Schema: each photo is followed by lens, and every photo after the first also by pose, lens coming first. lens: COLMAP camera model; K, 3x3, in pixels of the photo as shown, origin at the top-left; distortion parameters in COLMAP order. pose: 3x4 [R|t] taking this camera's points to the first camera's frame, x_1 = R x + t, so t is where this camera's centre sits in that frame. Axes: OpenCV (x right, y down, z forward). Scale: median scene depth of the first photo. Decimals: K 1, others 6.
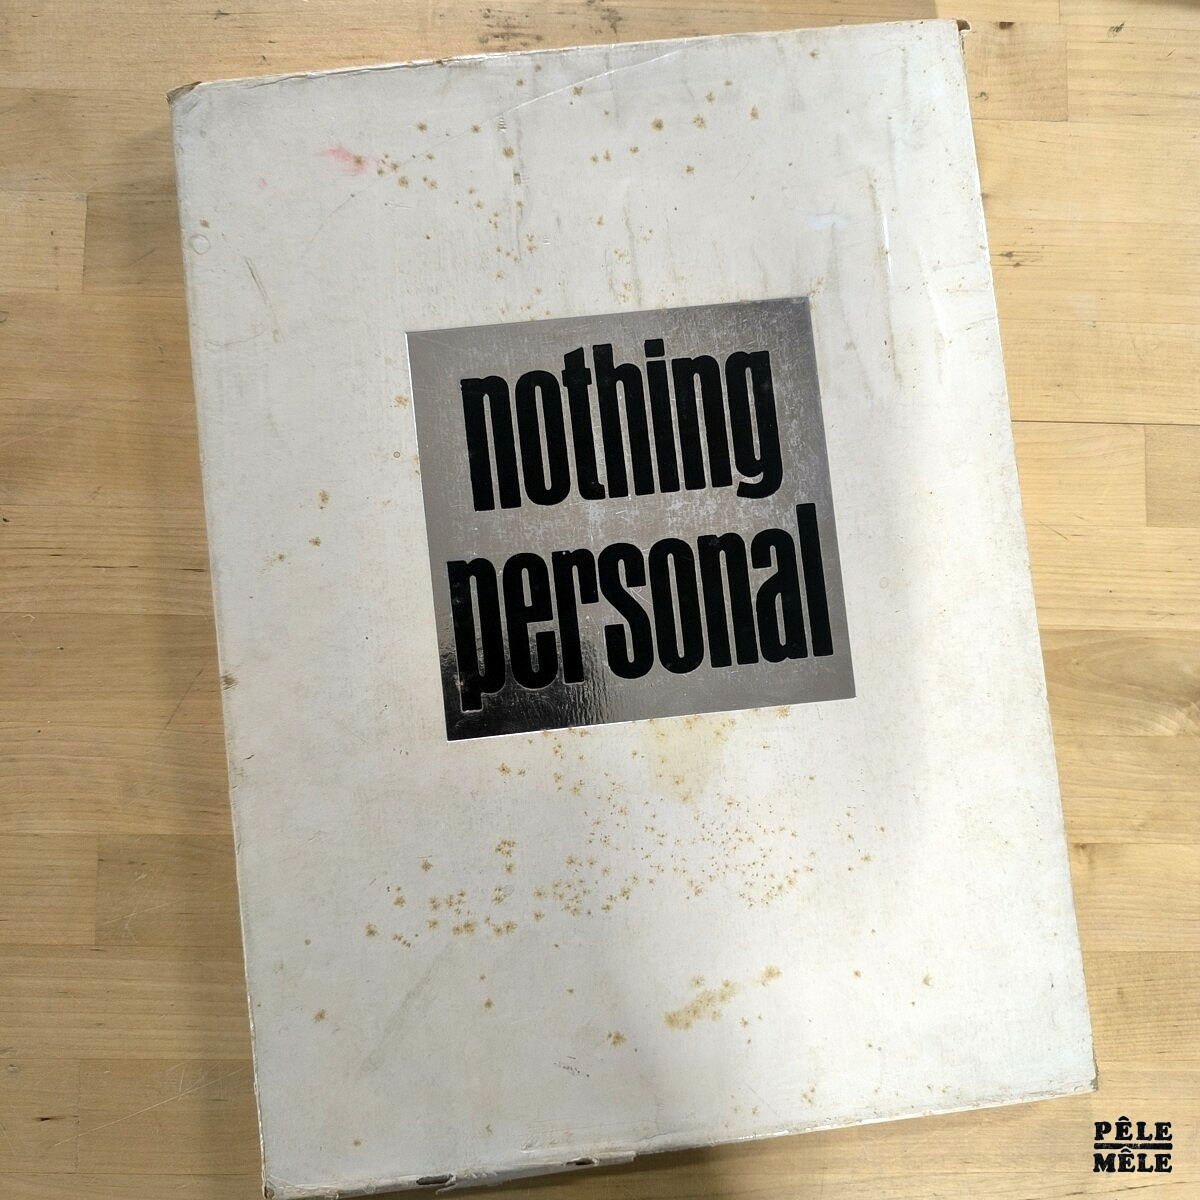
lens RADIAL K [[1161.4, 0, 599.8], [0, 1161.4, 624.2], [0, 0, 1]] dist [-0.009296, -0.025934]
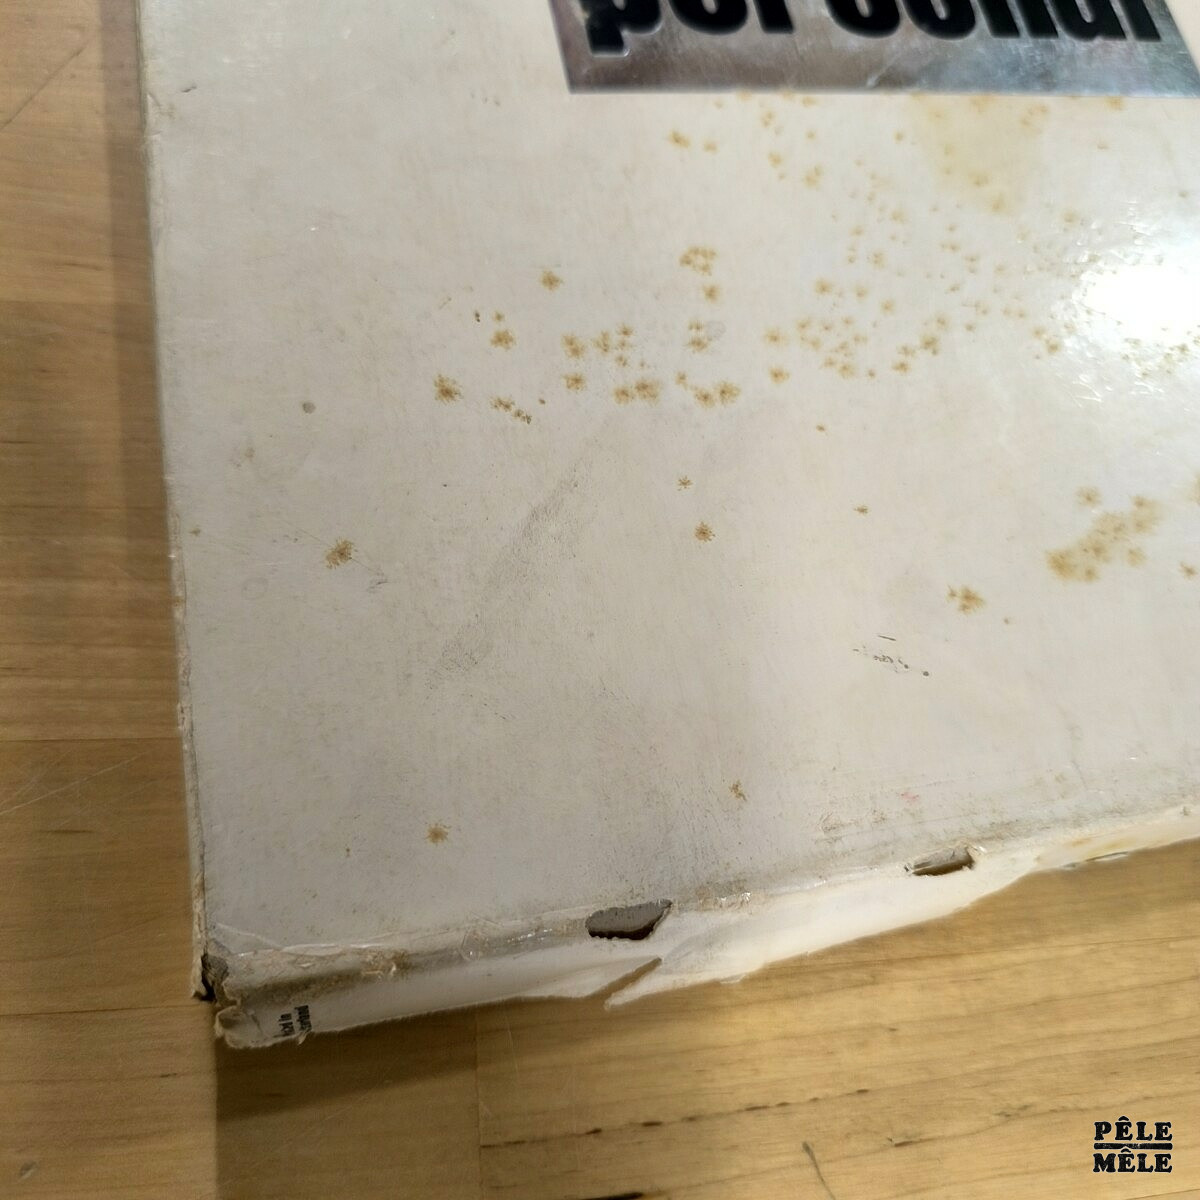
lens RADIAL K [[1161.4, 0, 599.8], [0, 1161.4, 624.2], [0, 0, 1]] dist [-0.009296, -0.025934]
pose [[0.983256, -0.025784, 0.180398, -0.200451], [0.074833, 0.959750, -0.270703, 0.437658], [-0.166157, 0.279670, 0.945609, 0.513494]]
